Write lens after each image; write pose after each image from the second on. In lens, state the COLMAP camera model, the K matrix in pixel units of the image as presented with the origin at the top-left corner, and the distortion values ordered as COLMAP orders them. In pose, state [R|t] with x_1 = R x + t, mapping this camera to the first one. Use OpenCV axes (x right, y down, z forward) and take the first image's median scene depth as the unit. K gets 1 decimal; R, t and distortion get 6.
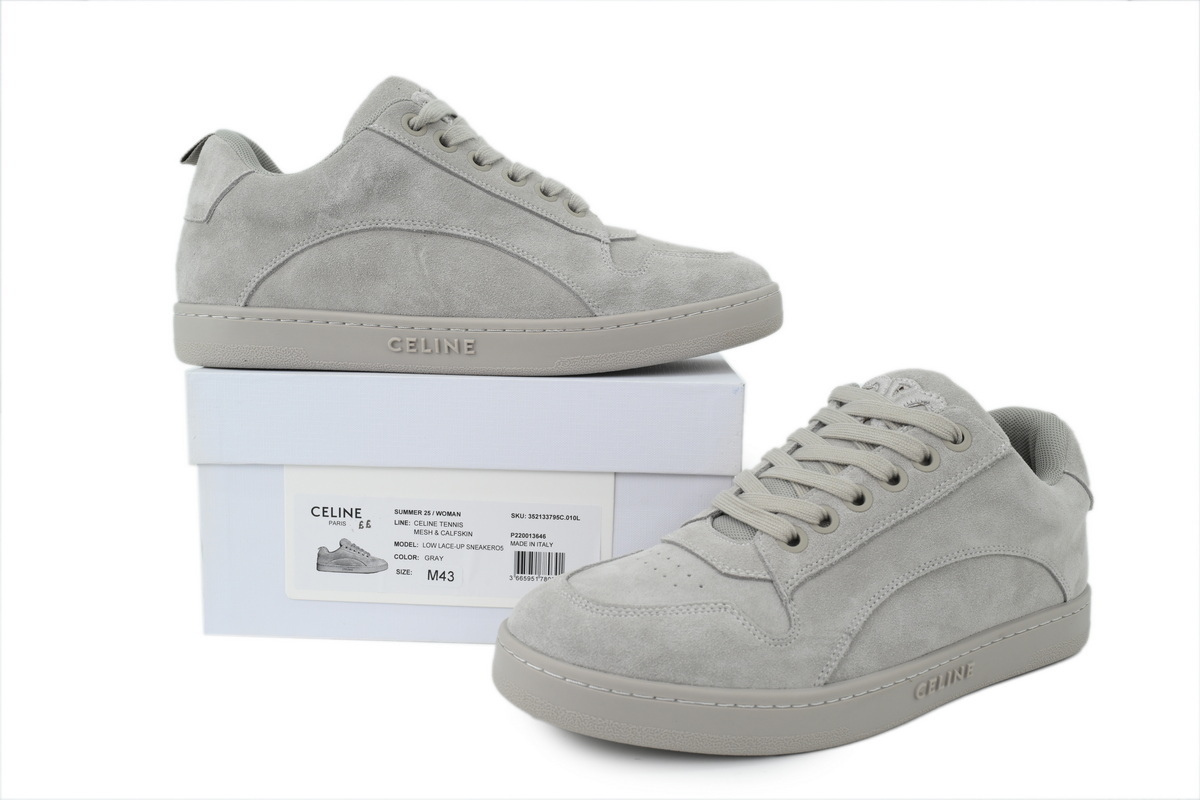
lens RADIAL K [[1095.3, 0, 600.0], [0, 1095.3, 400.0], [0, 0, 1]] dist [0.041382, -0.005305]
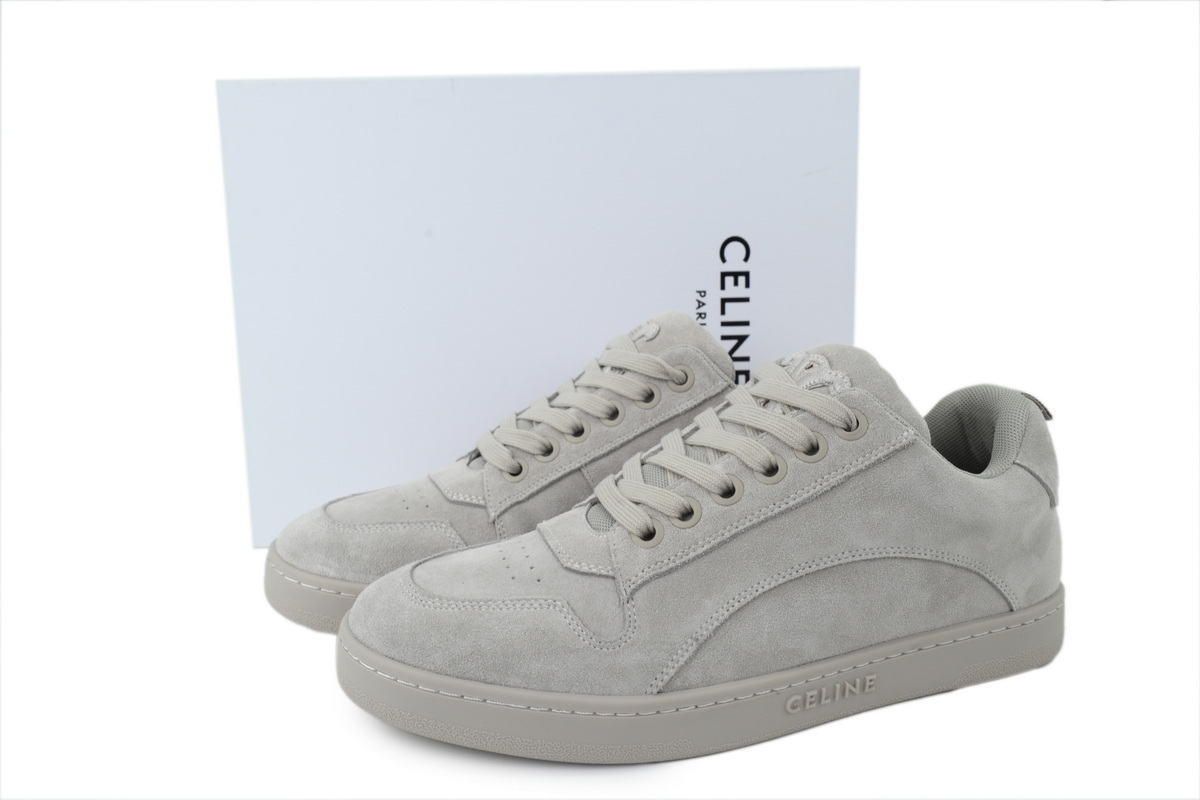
lens RADIAL K [[1095.3, 0, 600.0], [0, 1095.3, 400.0], [0, 0, 1]] dist [0.041382, -0.005305]
pose [[0.973446, 0.010978, -0.228651, 0.341059], [0.000240, 0.998800, 0.048976, -0.029644], [0.228915, -0.047730, 0.972276, 0.098572]]
